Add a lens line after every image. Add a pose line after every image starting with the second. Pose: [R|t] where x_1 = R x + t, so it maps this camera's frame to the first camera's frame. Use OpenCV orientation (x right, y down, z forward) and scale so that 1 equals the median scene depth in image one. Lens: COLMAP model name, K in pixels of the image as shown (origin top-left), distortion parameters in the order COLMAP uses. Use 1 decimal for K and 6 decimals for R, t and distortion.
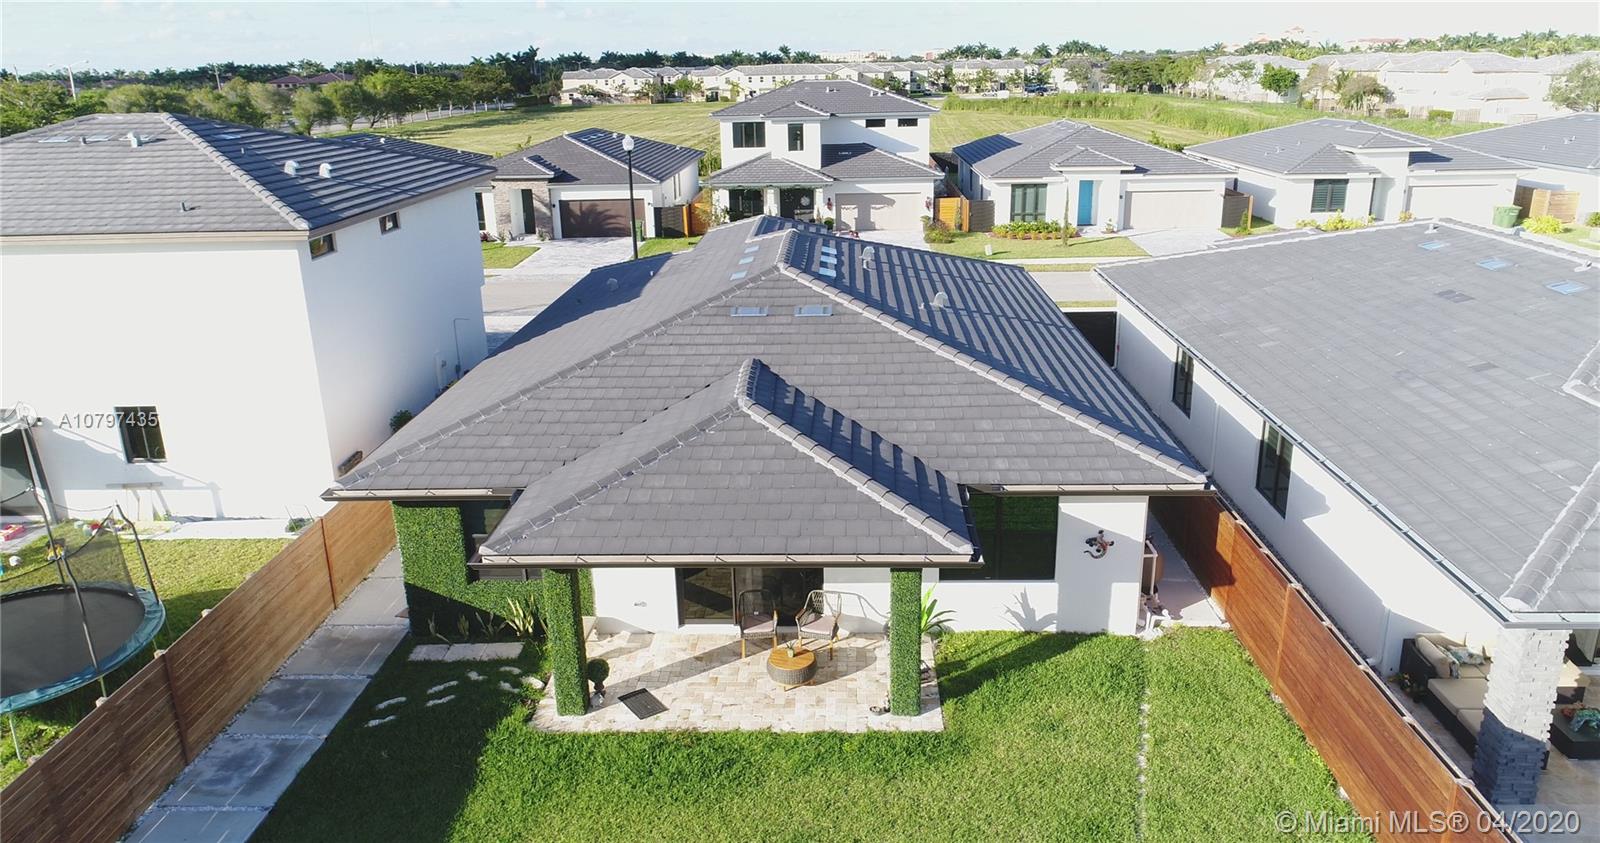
lens RADIAL K [[1119.1, 0, 799.8], [0, 1119.1, 415.1], [0, 0, 1]] dist [0.003873, 0.009158]
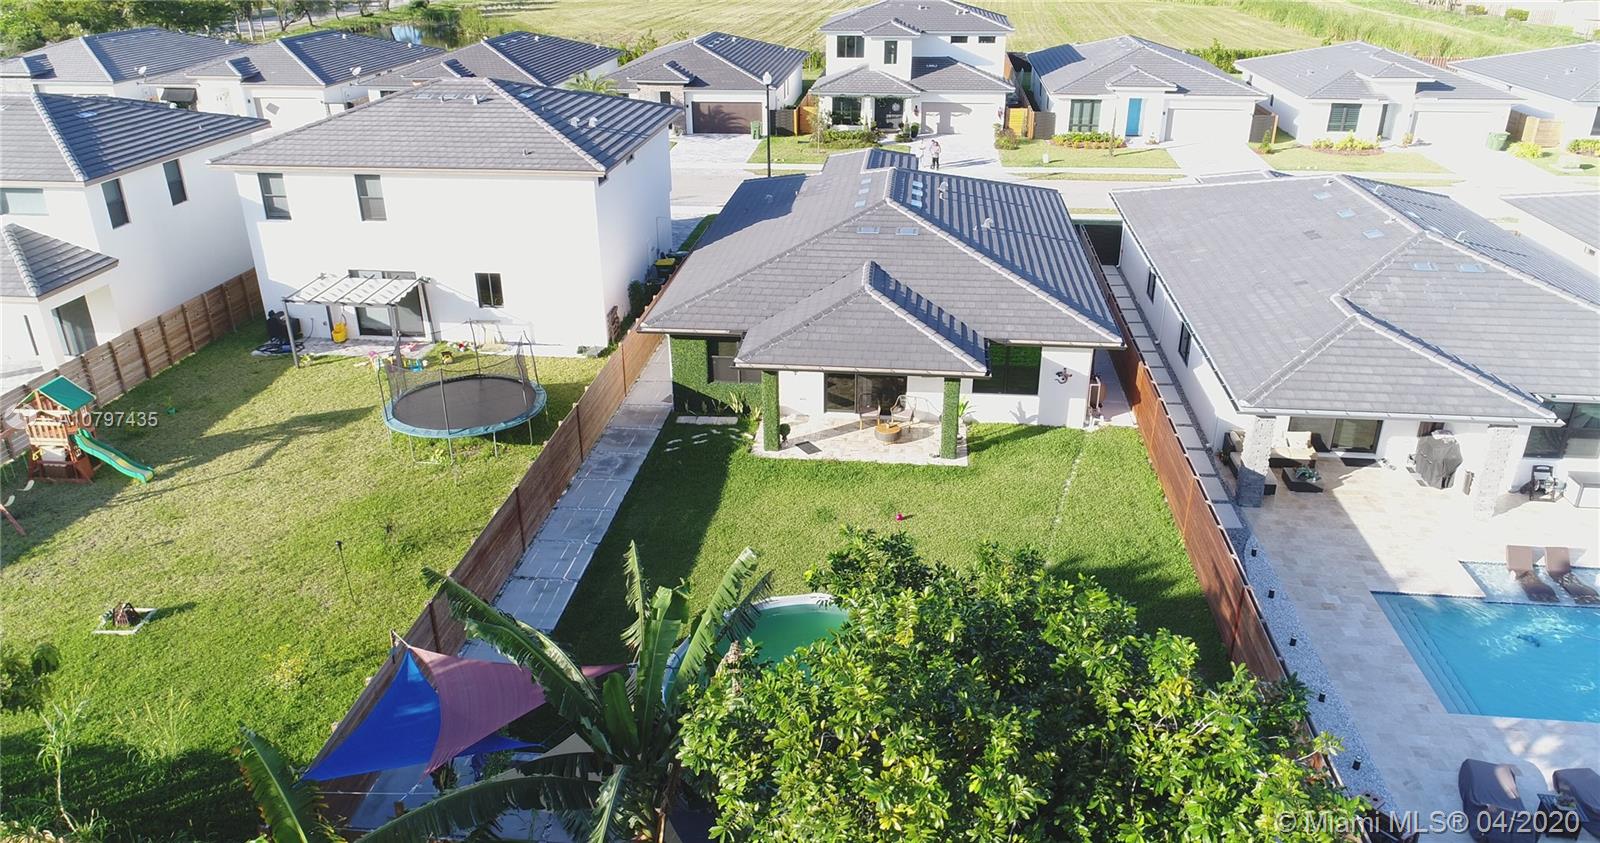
lens RADIAL K [[1119.1, 0, 795.0], [0, 1119.1, 429.0], [0, 0, 1]] dist [0.003873, 0.009158]
pose [[0.997013, 0.046141, -0.061932, -0.040684], [-0.037641, 0.990533, 0.132013, -0.018025], [0.067437, -0.129288, 0.989311, -0.740666]]
